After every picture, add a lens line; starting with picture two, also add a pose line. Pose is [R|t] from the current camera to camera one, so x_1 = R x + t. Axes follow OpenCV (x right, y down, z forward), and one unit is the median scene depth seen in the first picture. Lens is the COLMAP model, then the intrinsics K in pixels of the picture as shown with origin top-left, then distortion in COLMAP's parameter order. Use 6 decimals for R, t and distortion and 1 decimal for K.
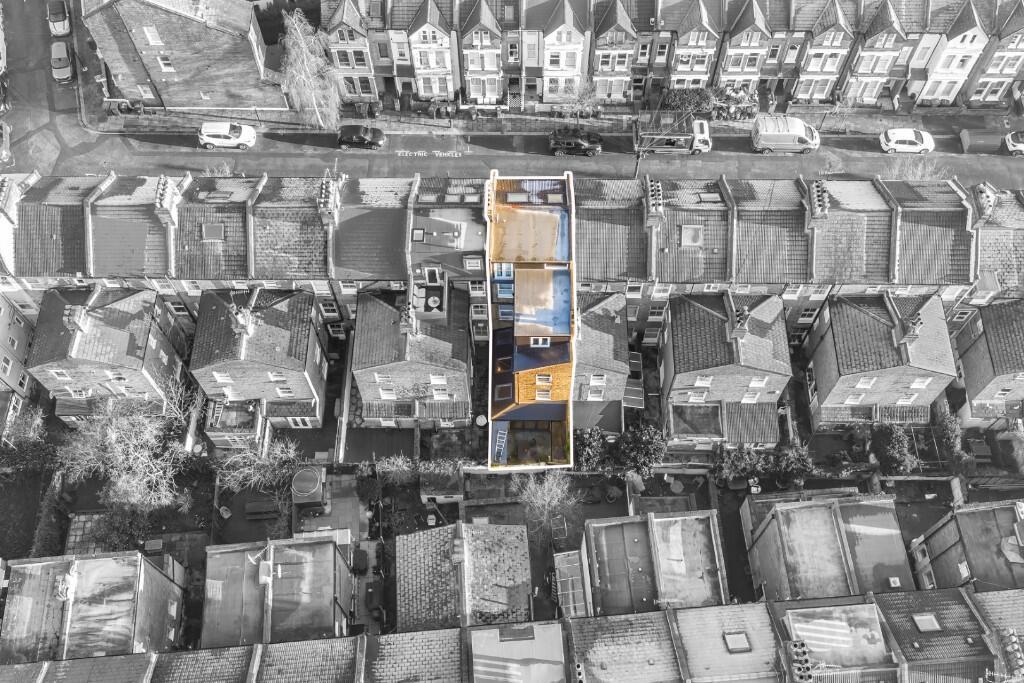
lens RADIAL K [[999.8, 0, 511.5], [0, 999.8, 342.0], [0, 0, 1]] dist [-0.009313, 0.000000]
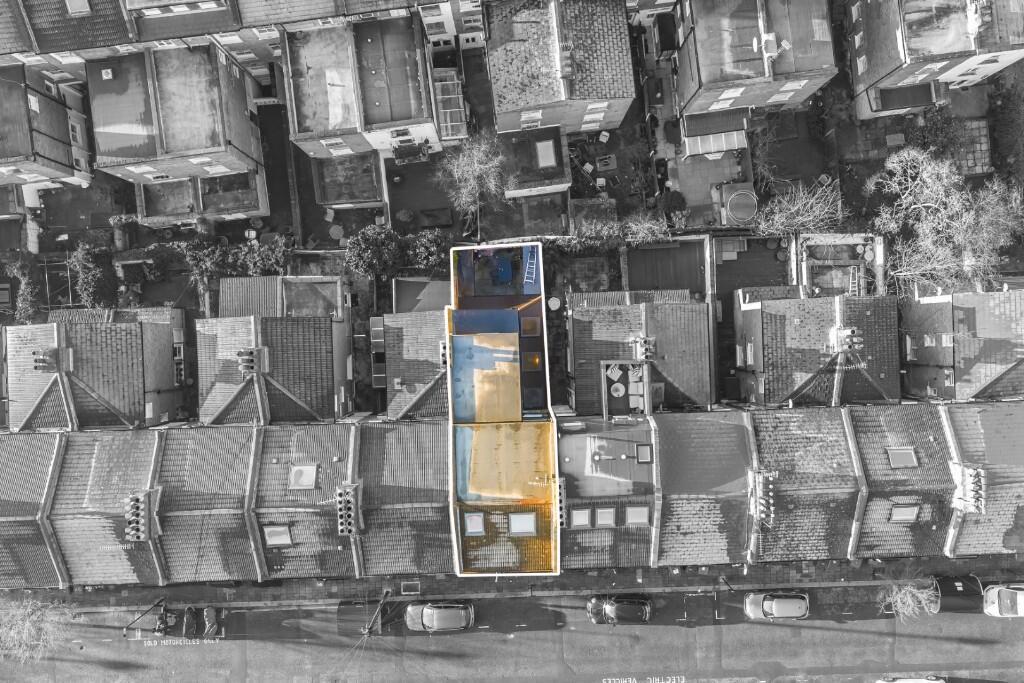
lens RADIAL K [[999.8, 0, 512.1], [0, 999.8, 341.9], [0, 0, 1]] dist [-0.009313, 0.000000]
pose [[-0.998903, 0.045943, 0.009106, 0.000736], [-0.036935, -0.892250, 0.450029, -0.375612], [0.028800, 0.449199, 0.892968, 0.240253]]
